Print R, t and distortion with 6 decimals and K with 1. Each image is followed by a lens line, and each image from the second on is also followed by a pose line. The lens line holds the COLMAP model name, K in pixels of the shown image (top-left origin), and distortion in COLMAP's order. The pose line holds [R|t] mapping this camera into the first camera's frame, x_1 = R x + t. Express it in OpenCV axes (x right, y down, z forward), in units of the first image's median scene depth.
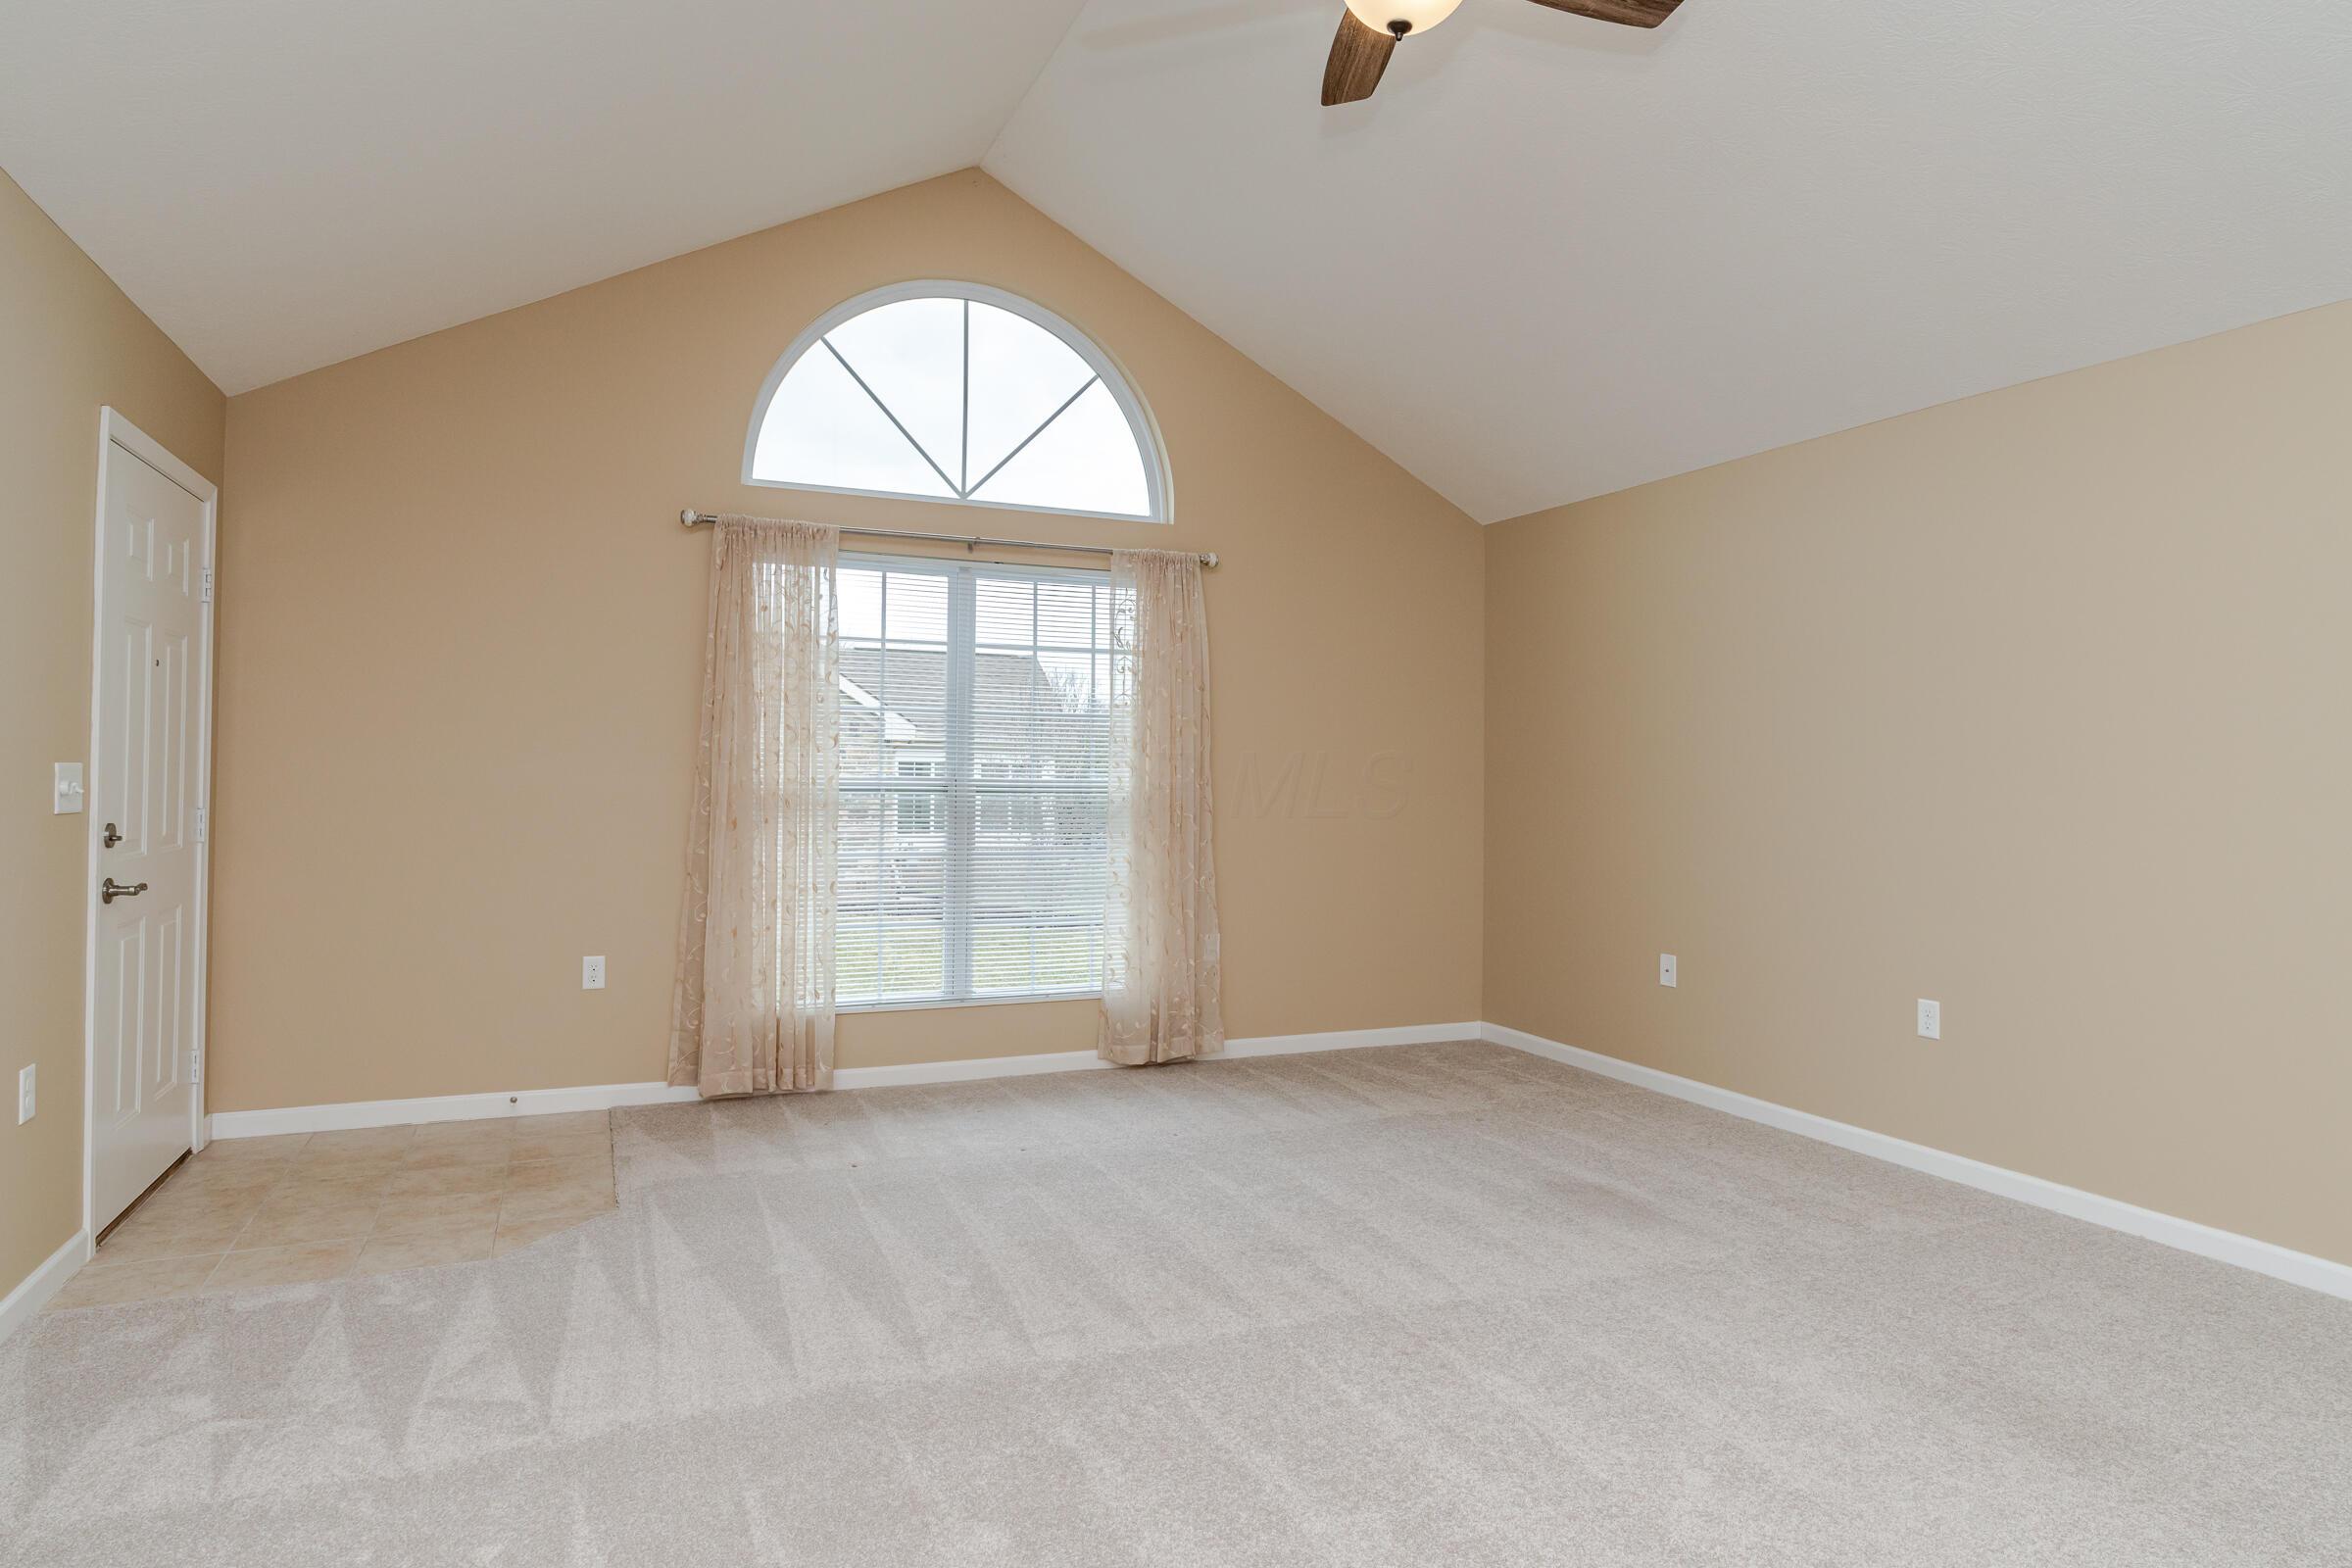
lens RADIAL K [[1341.6, 0, 1175.4], [0, 1341.6, 754.1], [0, 0, 1]] dist [0.000492, 0.001069]
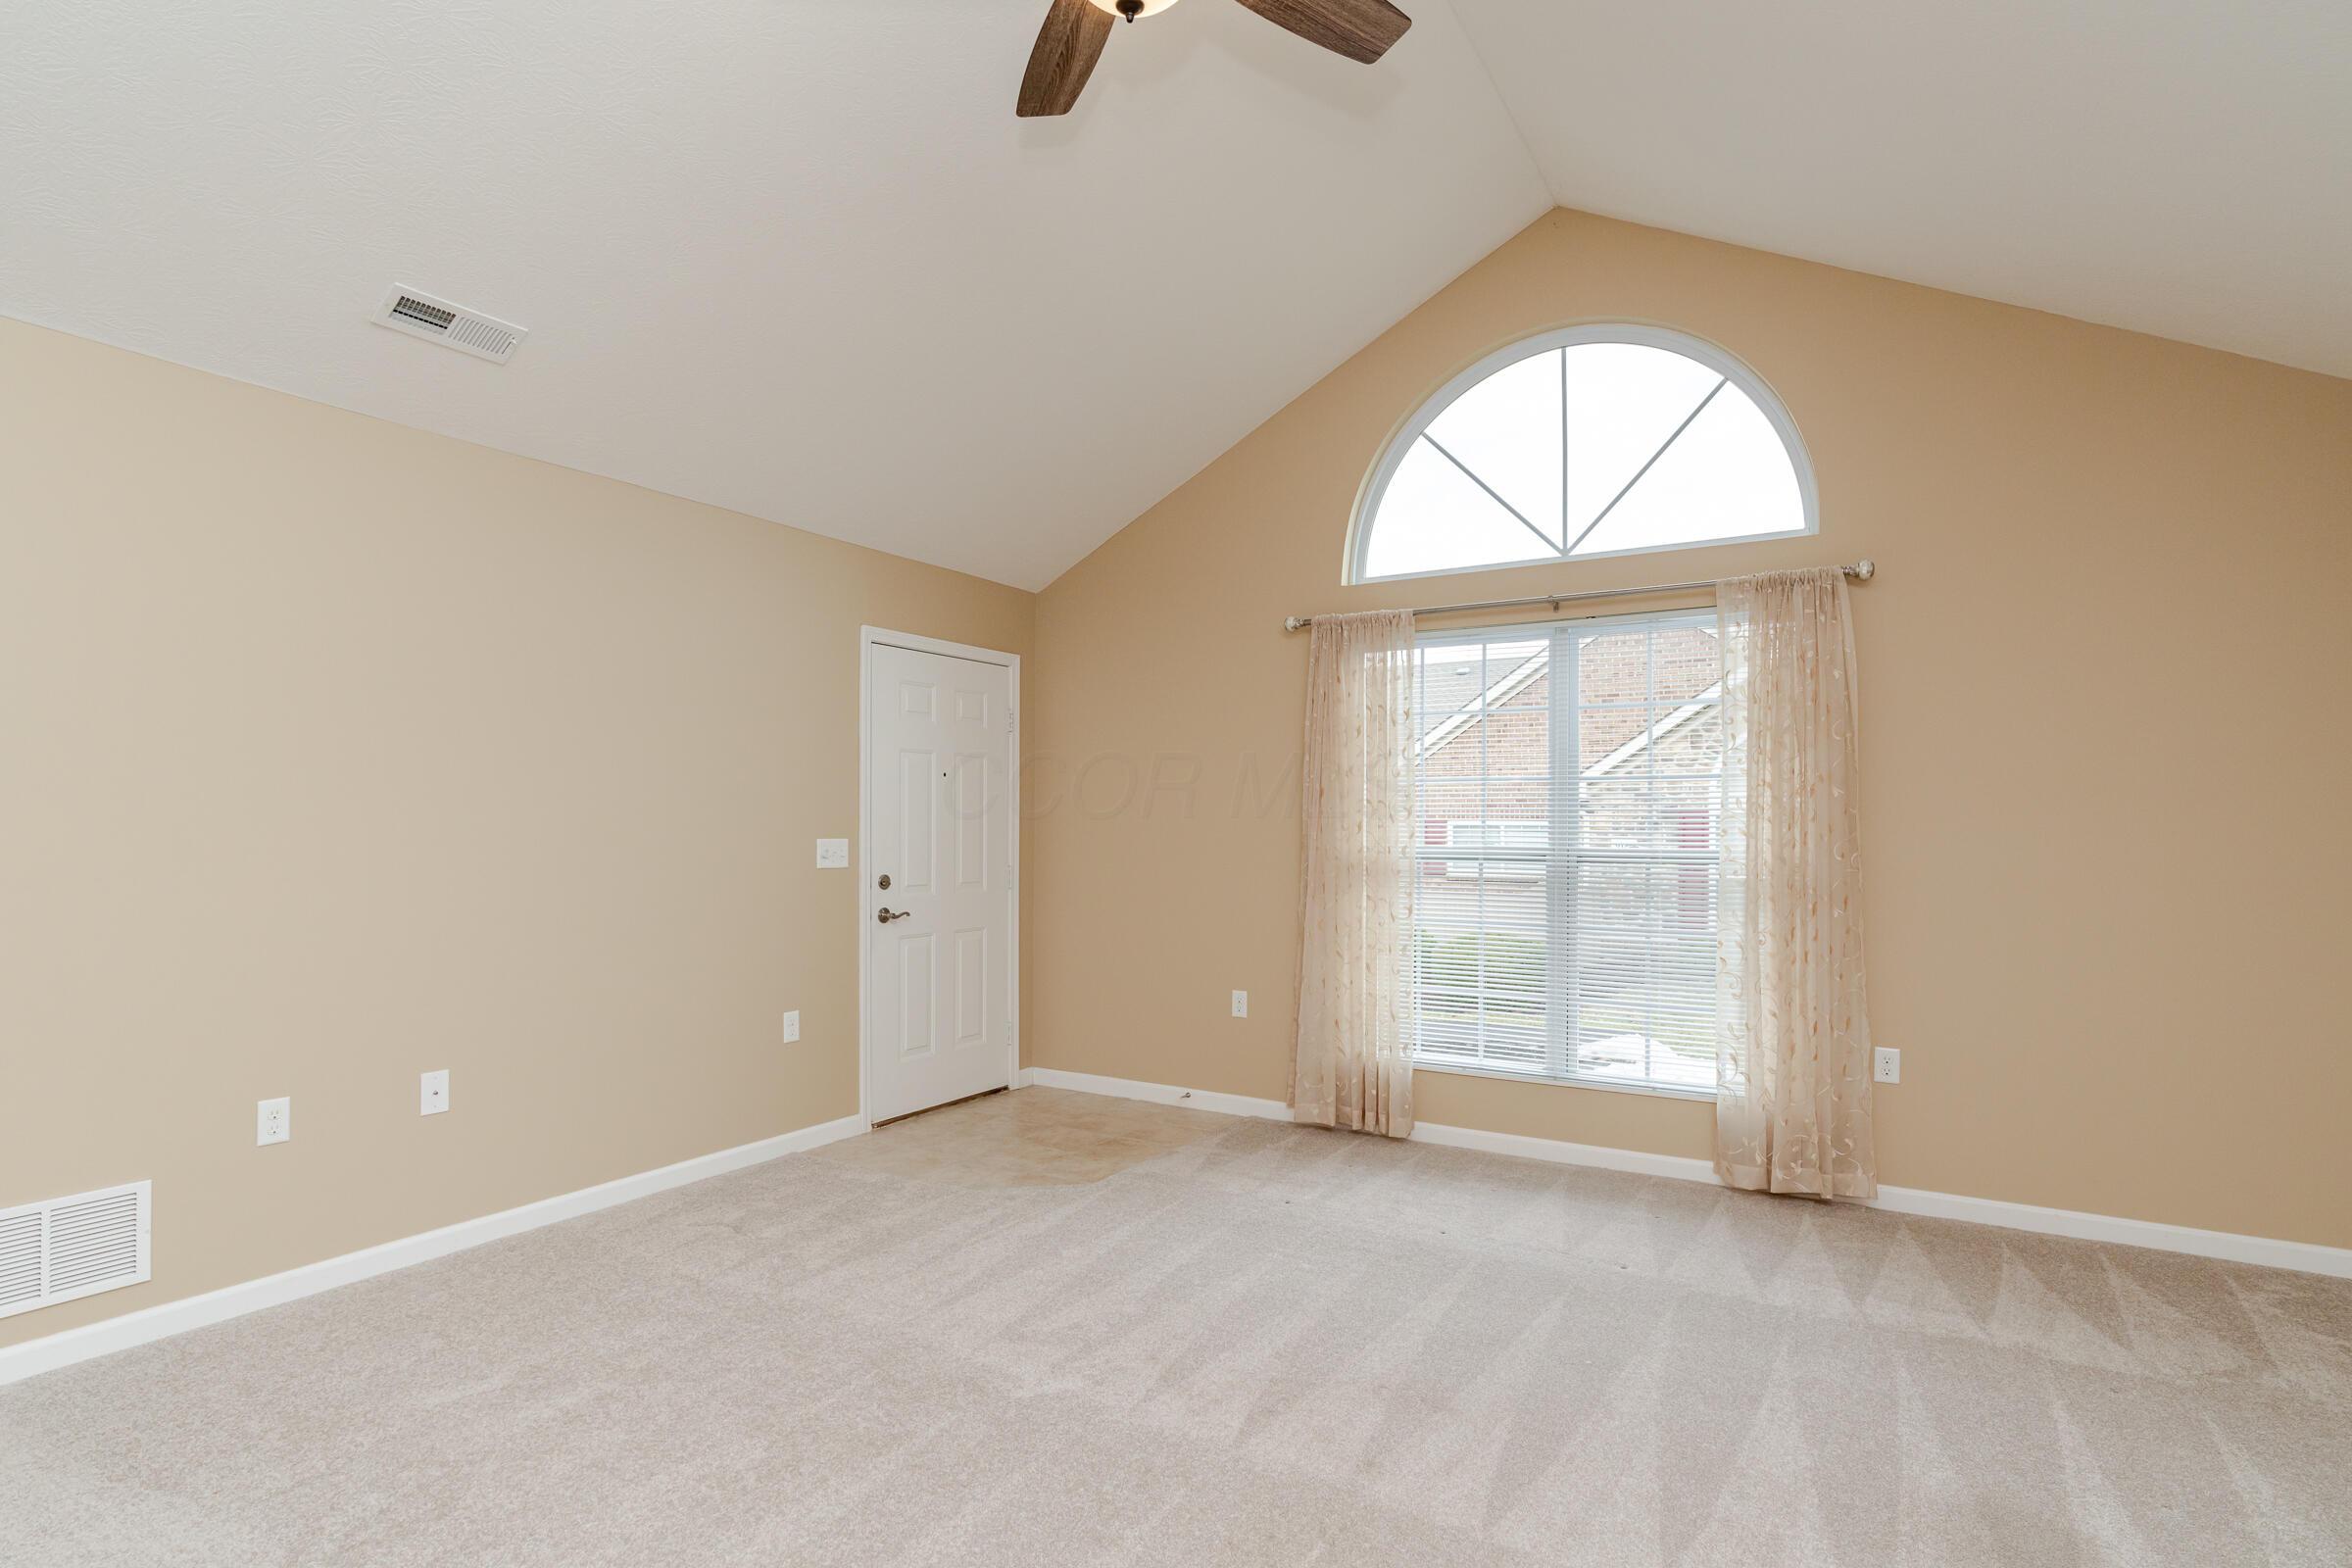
lens RADIAL K [[1211.0, 0, 1127.4], [0, 1211.0, 825.9], [0, 0, 1]] dist [-0.006811, 0.000096]
pose [[0.562590, -0.010966, -0.826664, 0.414996], [0.015442, 0.999877, -0.002755, 0.000272], [0.826592, -0.011215, 0.562690, 0.277817]]
